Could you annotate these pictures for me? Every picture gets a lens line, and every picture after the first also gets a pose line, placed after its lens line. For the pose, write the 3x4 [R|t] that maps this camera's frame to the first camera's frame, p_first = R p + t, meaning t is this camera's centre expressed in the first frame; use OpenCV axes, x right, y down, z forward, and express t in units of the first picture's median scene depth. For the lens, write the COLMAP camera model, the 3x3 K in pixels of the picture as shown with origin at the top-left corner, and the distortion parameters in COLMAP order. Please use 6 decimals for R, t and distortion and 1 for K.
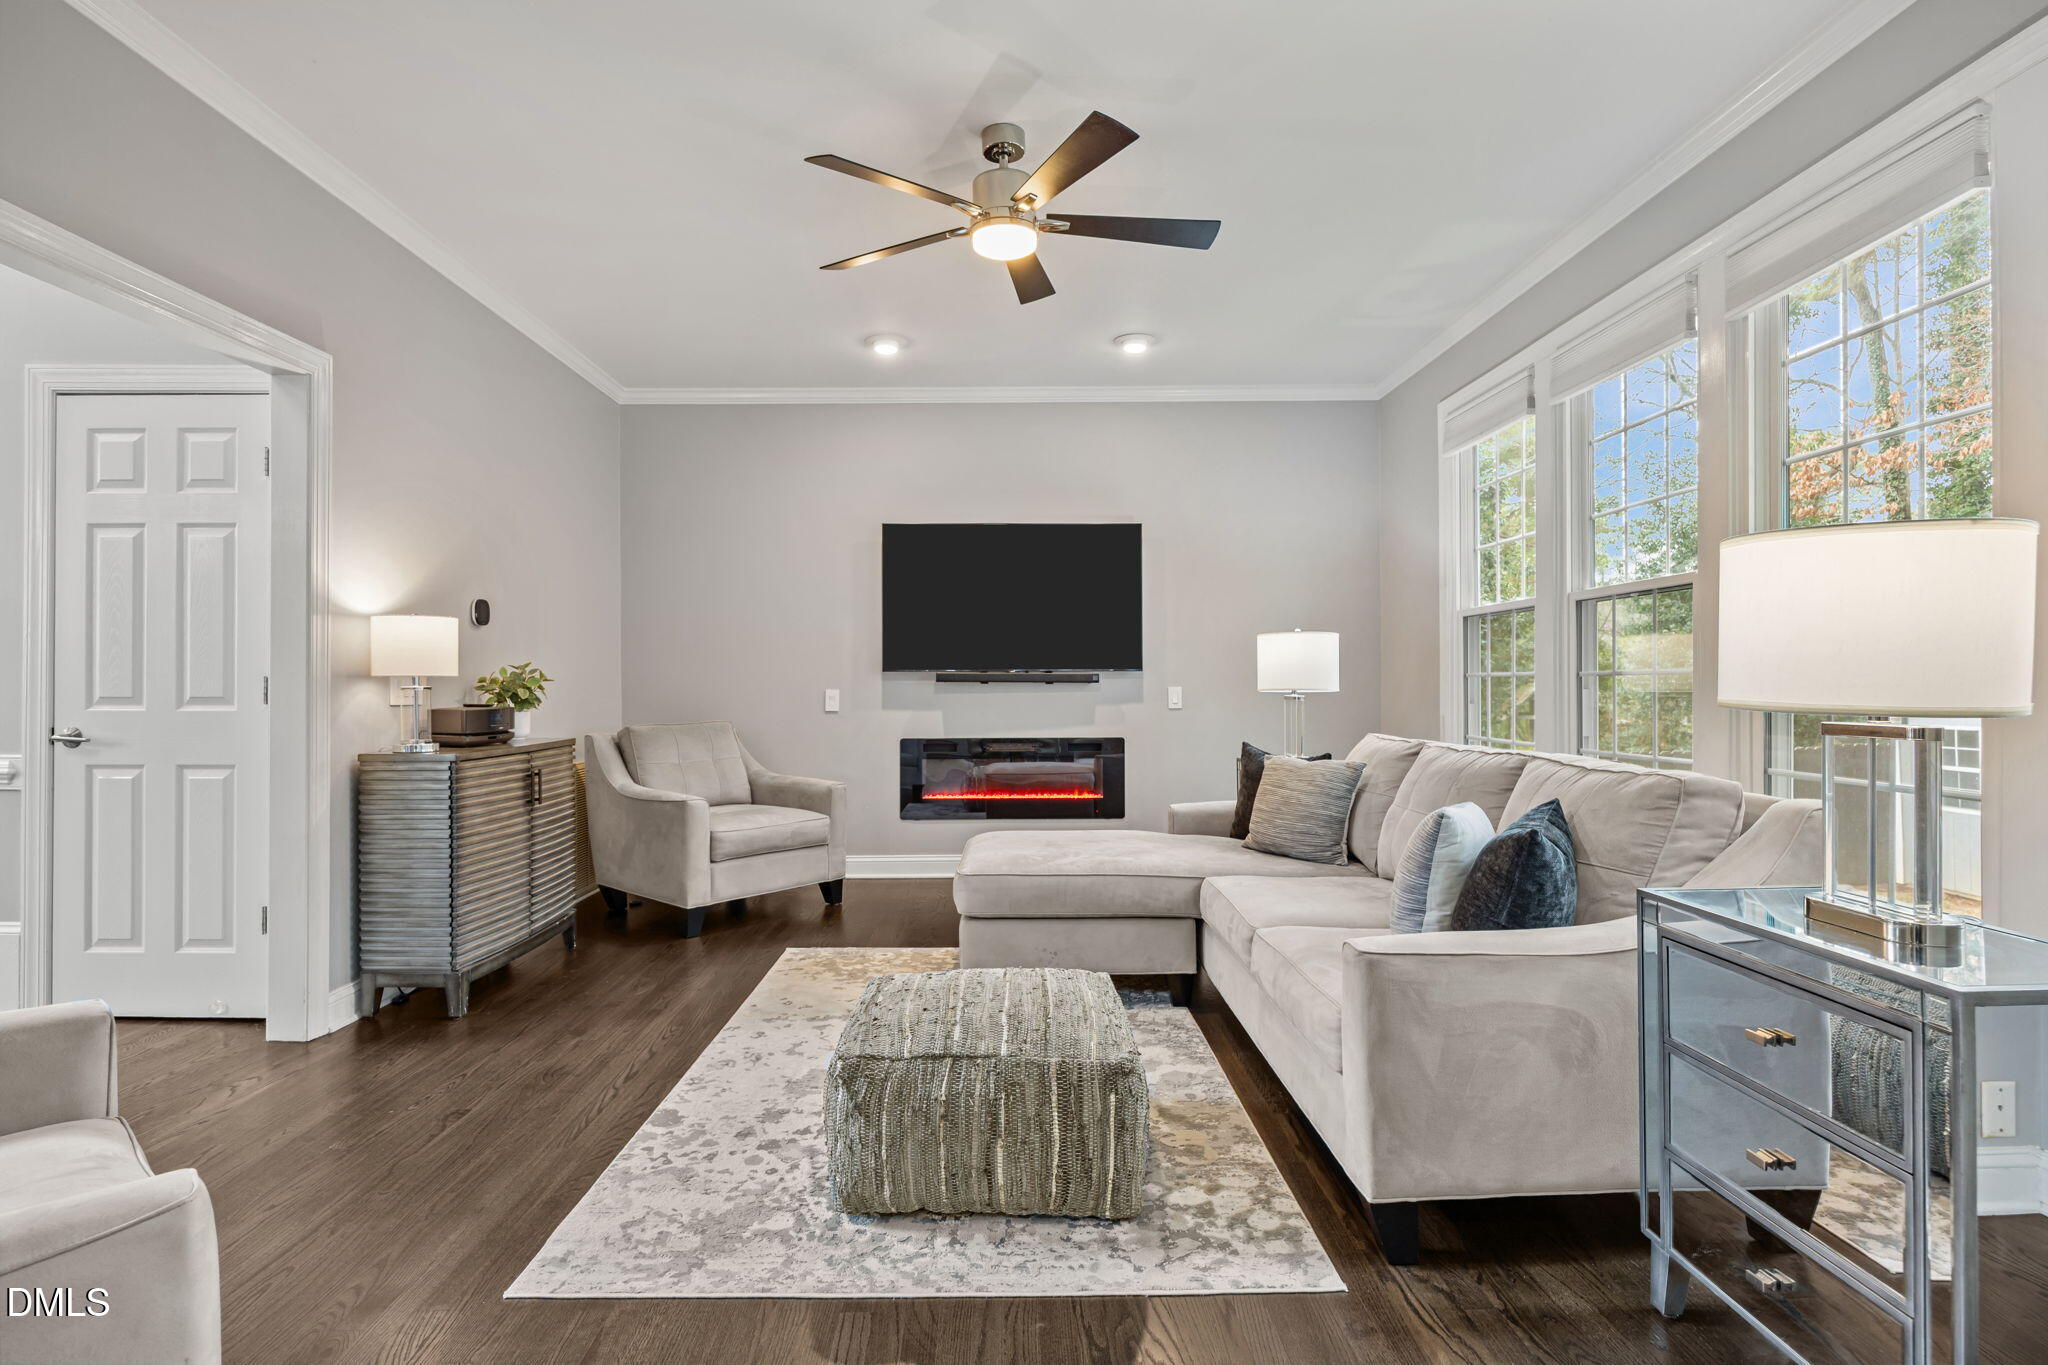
lens RADIAL K [[969.1, 0, 1022.3], [0, 969.1, 680.9], [0, 0, 1]] dist [-0.013322, 0.002061]
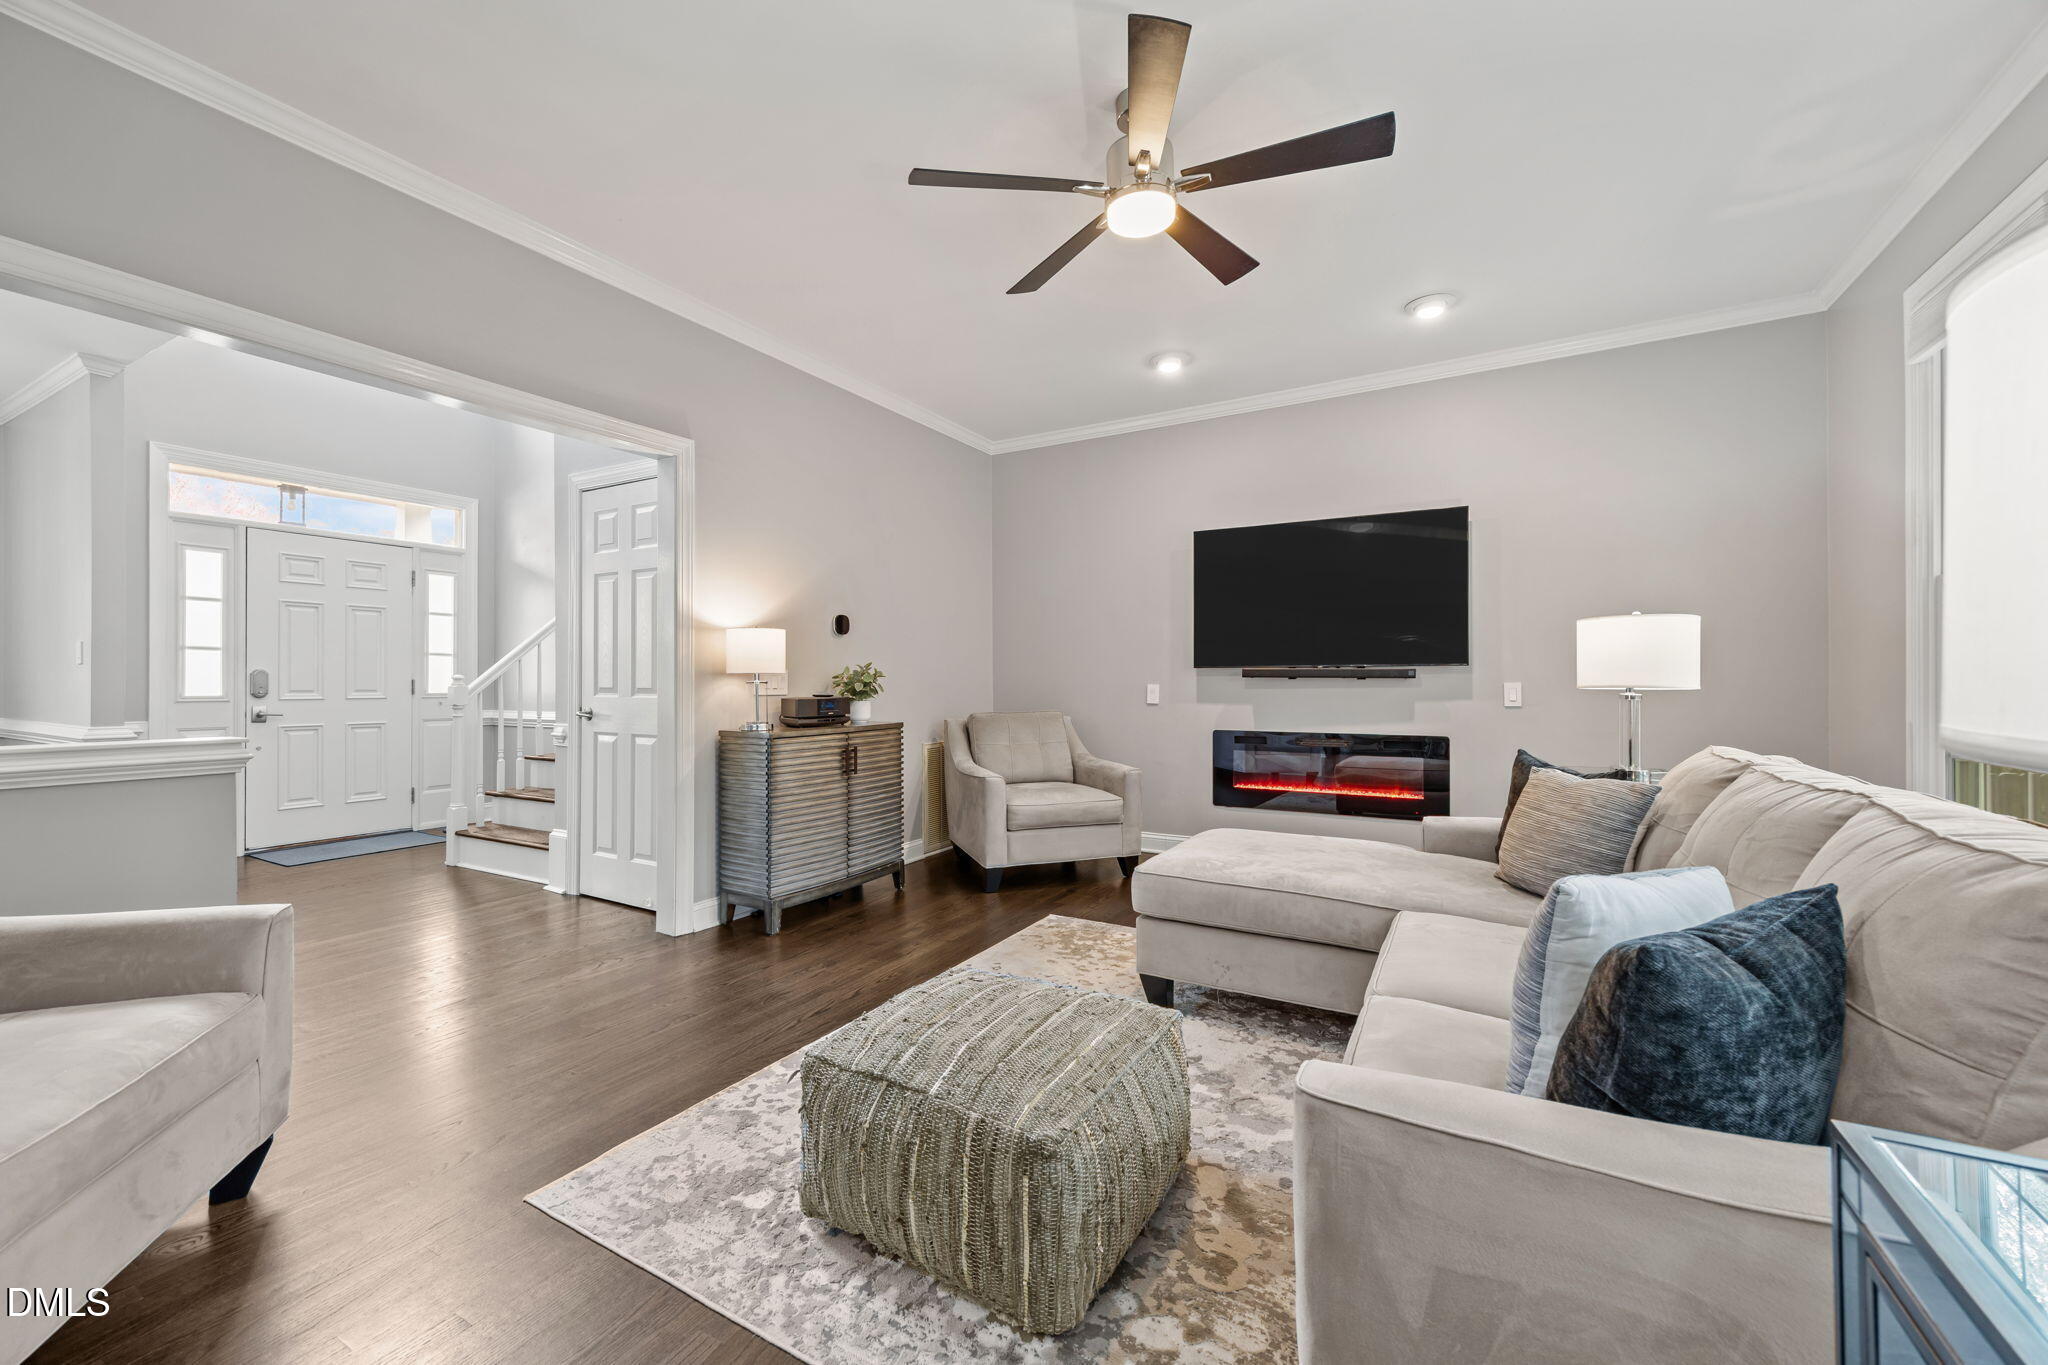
lens RADIAL K [[794.0, 0, 1028.9], [0, 794.0, 680.4], [0, 0, 1]] dist [0.004709, -0.000633]
pose [[0.865842, 0.000976, -0.500316, 0.253363], [0.001335, 0.999990, 0.004261, 0.000182], [0.500316, -0.004358, 0.865832, 0.242464]]
